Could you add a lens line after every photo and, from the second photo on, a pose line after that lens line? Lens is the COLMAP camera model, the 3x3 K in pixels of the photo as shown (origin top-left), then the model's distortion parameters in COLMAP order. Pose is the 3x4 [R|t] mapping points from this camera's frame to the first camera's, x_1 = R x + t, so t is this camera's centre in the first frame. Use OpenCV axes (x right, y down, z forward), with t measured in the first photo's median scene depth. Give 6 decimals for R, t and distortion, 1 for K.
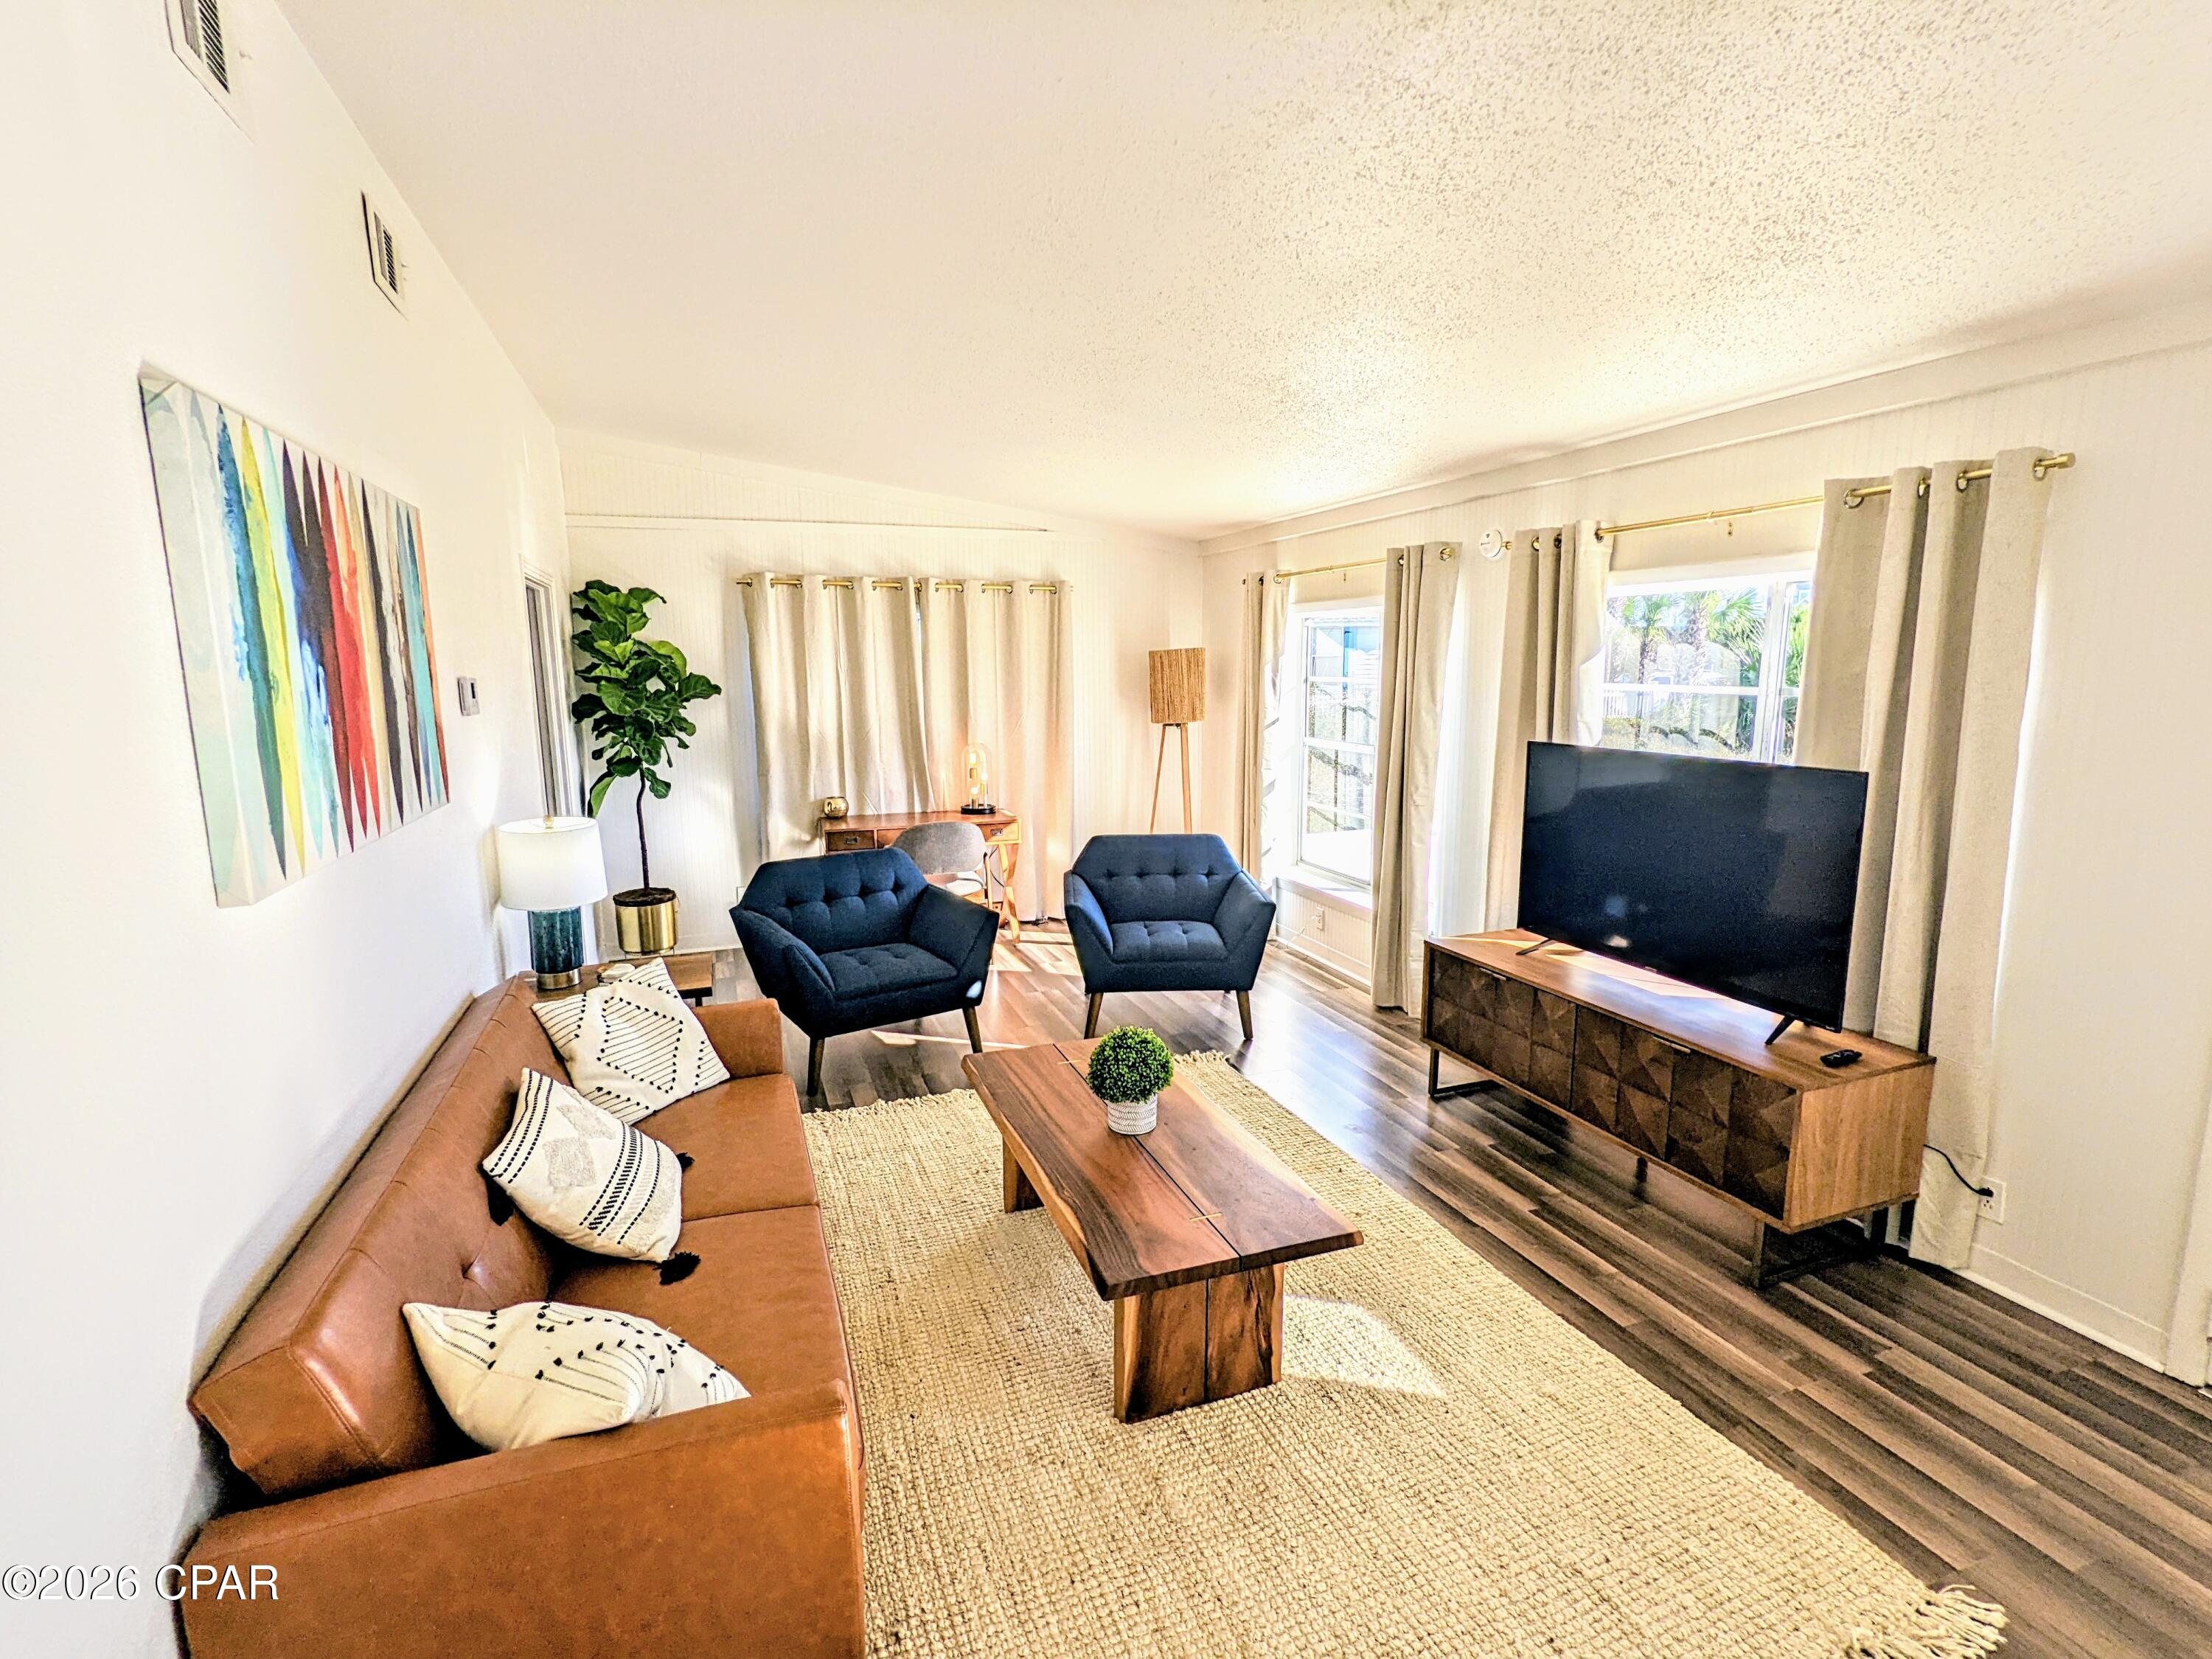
lens RADIAL K [[1042.7, 0, 1104.7], [0, 1042.7, 833.5], [0, 0, 1]] dist [0.015050, 0.000733]
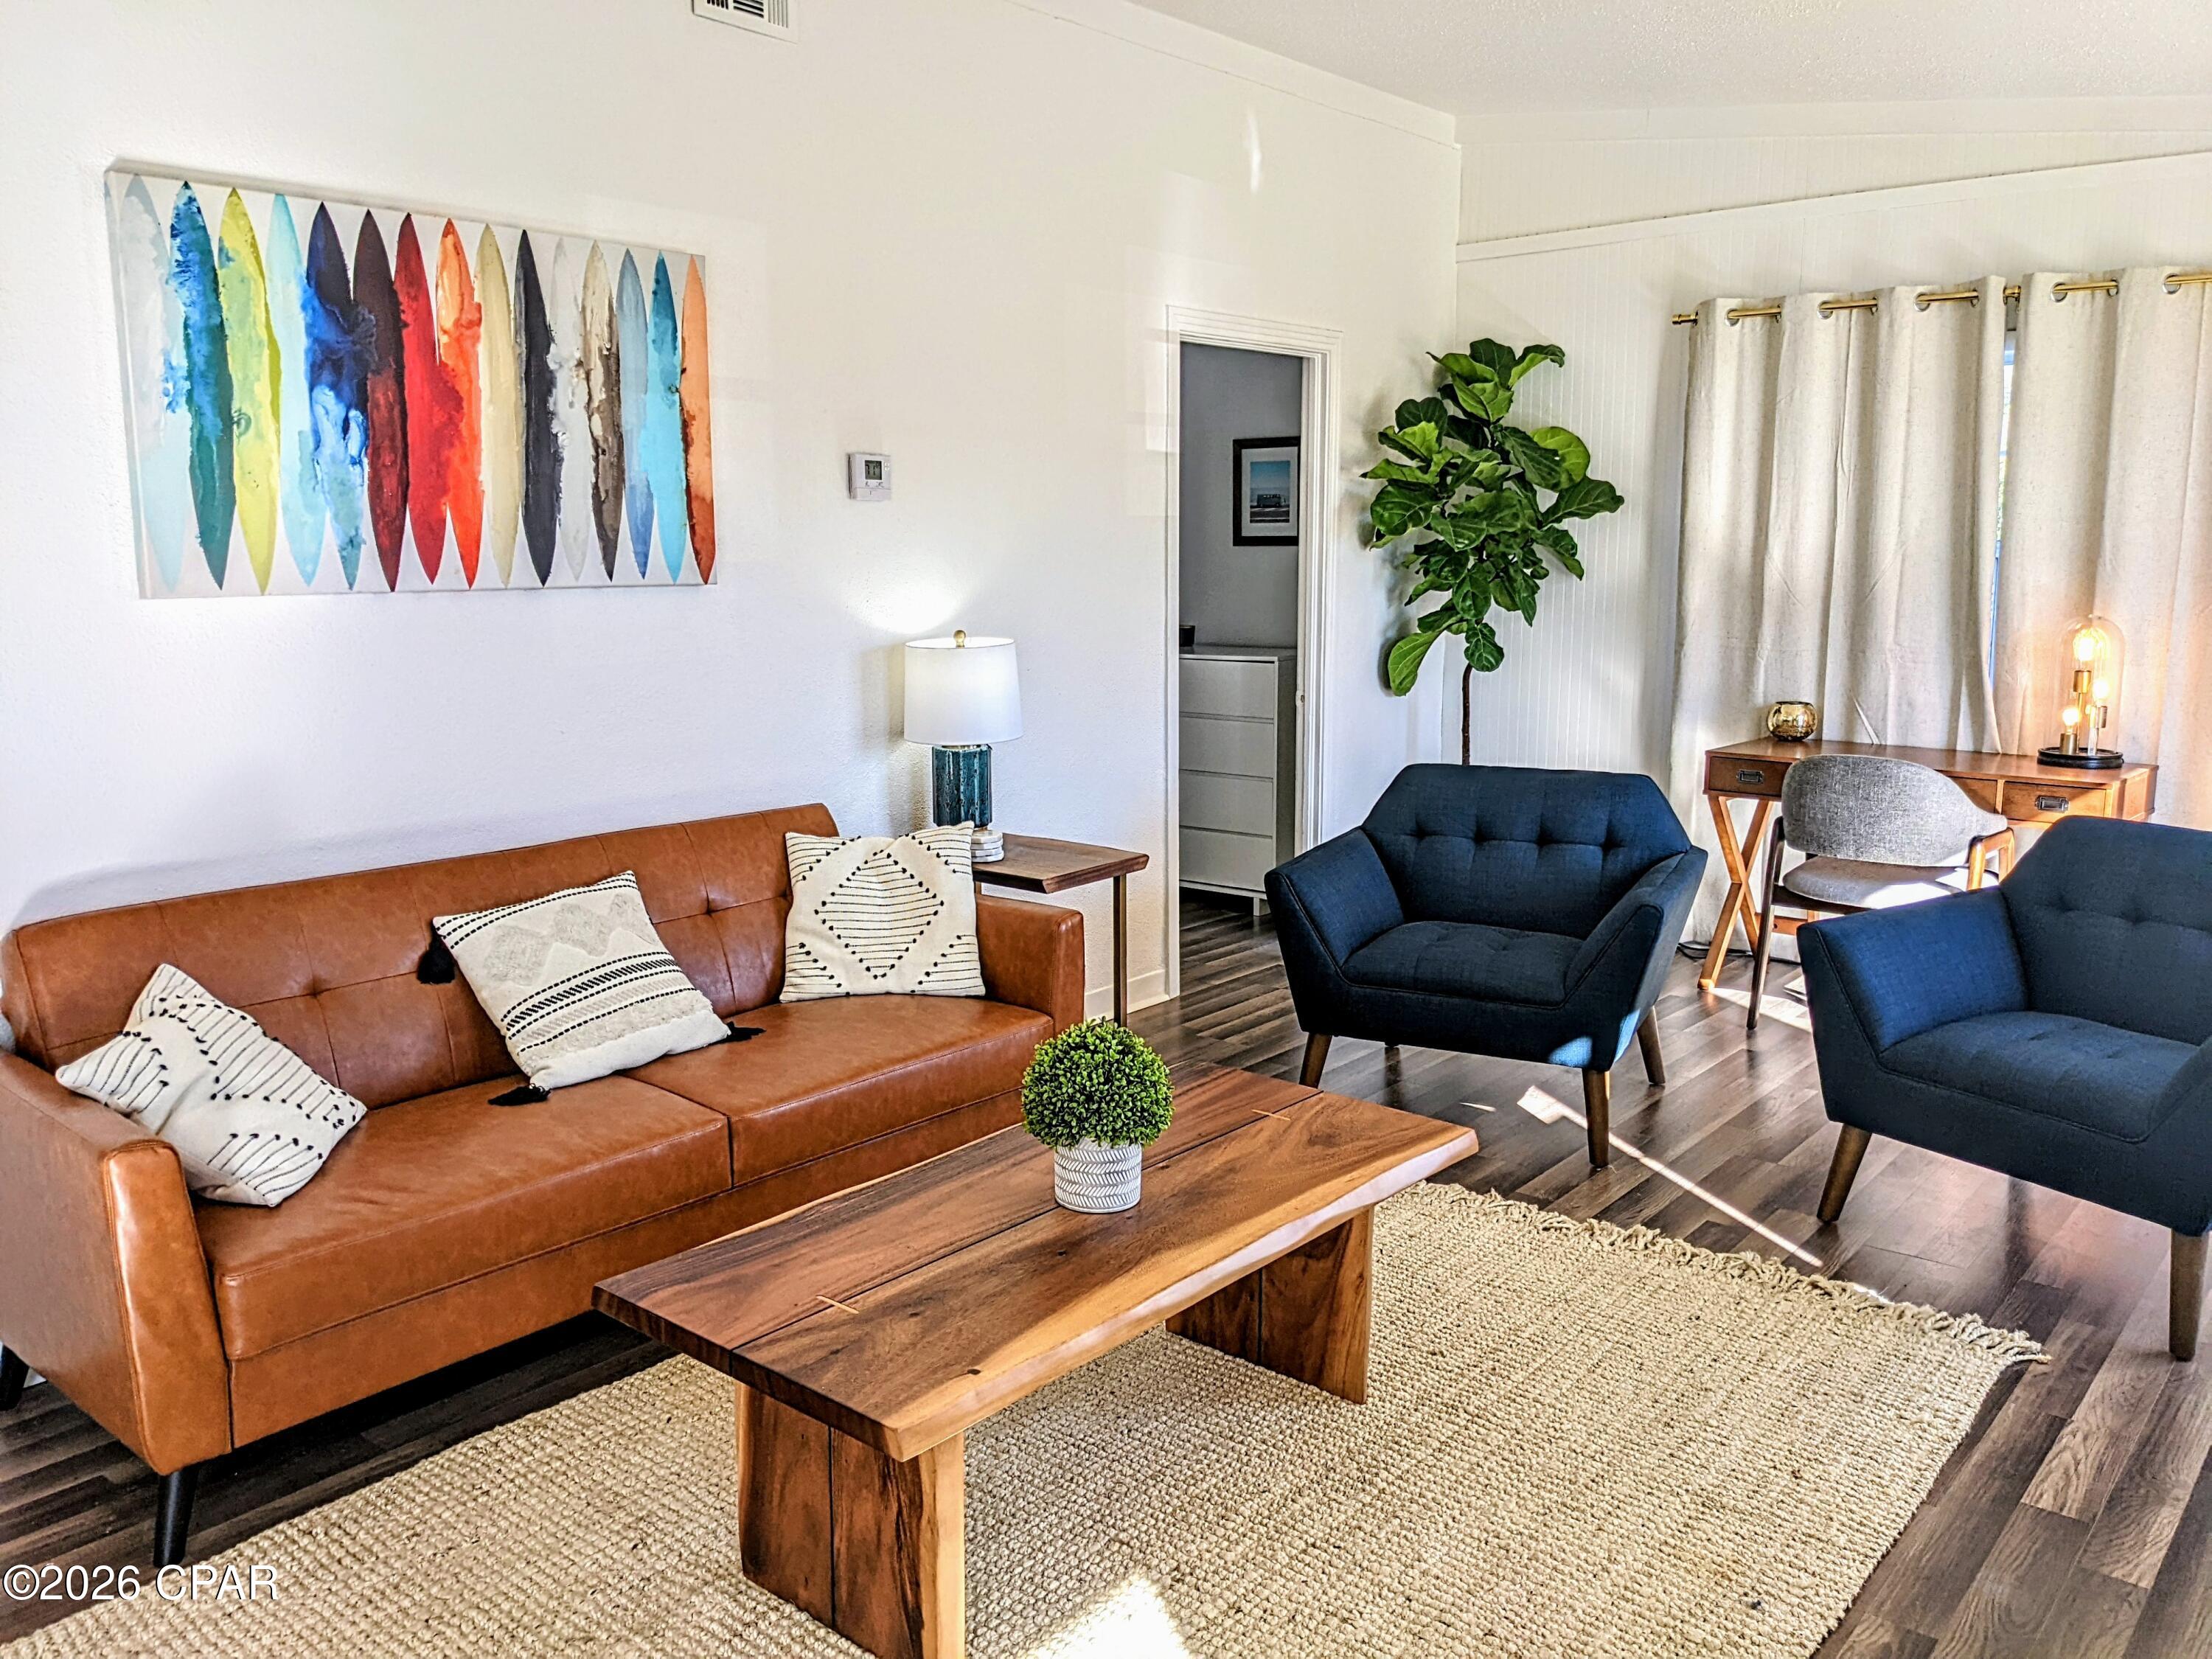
lens RADIAL K [[1743.1, 0, 1104.6], [0, 1743.1, 819.4], [0, 0, 1]] dist [0.033554, -0.009688]
pose [[0.489993, 0.147477, -0.859161, 0.436330], [-0.141139, 0.986003, 0.088756, -0.004834], [0.860225, 0.077771, 0.503950, 0.276019]]
